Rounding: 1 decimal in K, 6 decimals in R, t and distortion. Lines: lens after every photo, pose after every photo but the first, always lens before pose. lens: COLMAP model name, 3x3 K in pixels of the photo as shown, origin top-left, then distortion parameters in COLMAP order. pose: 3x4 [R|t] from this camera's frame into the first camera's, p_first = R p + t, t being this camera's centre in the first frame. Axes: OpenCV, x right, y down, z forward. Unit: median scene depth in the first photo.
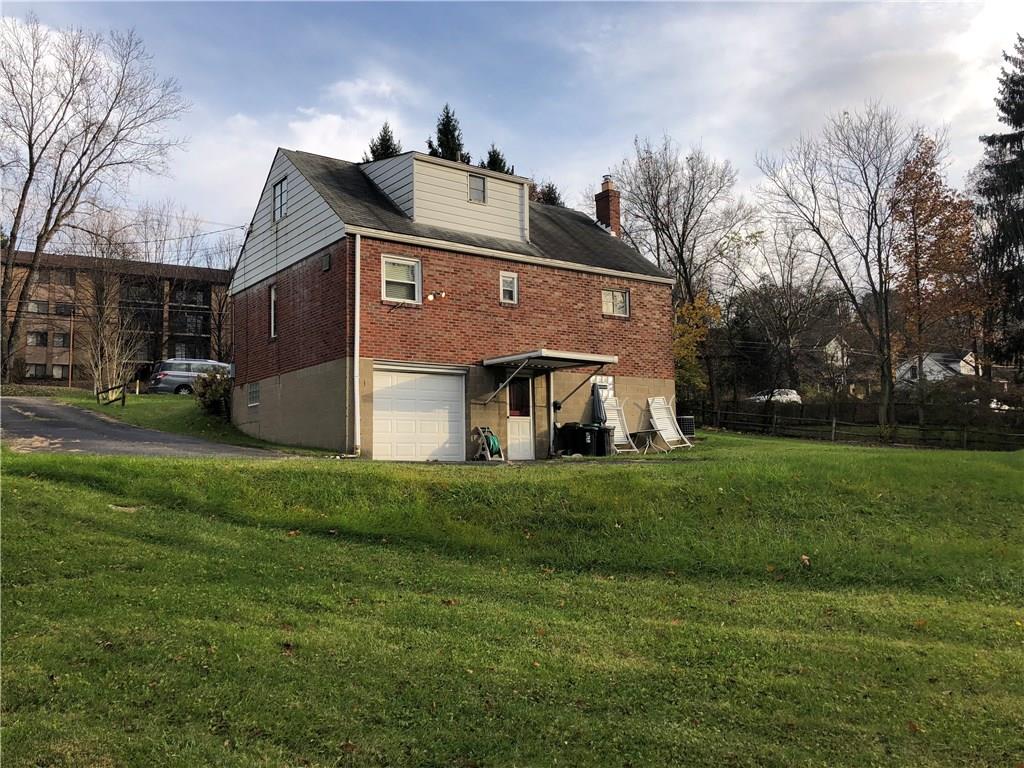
lens RADIAL K [[831.2, 0, 512.0], [0, 831.2, 384.0], [0, 0, 1]] dist [0.070426, -0.074225]
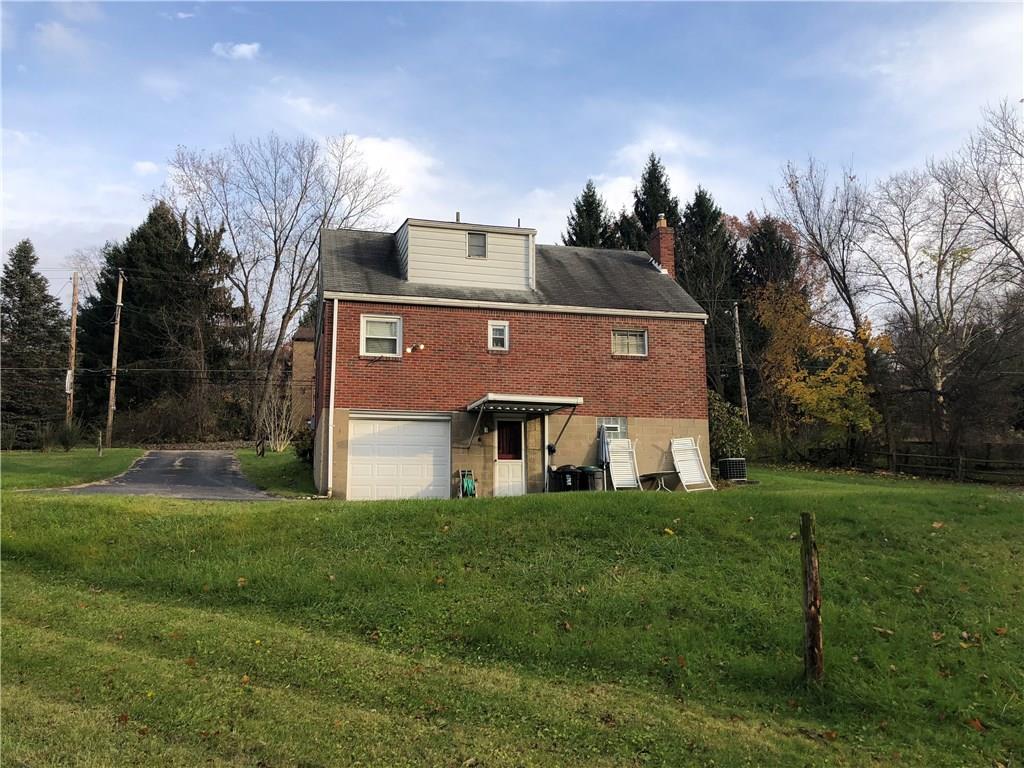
lens RADIAL K [[831.2, 0, 512.0], [0, 831.2, 384.0], [0, 0, 1]] dist [0.070426, -0.074225]
pose [[0.927784, -0.045440, -0.370341, 0.393367], [0.024083, 0.997780, -0.062092, 0.009515], [0.372340, 0.048689, 0.926818, 0.044978]]
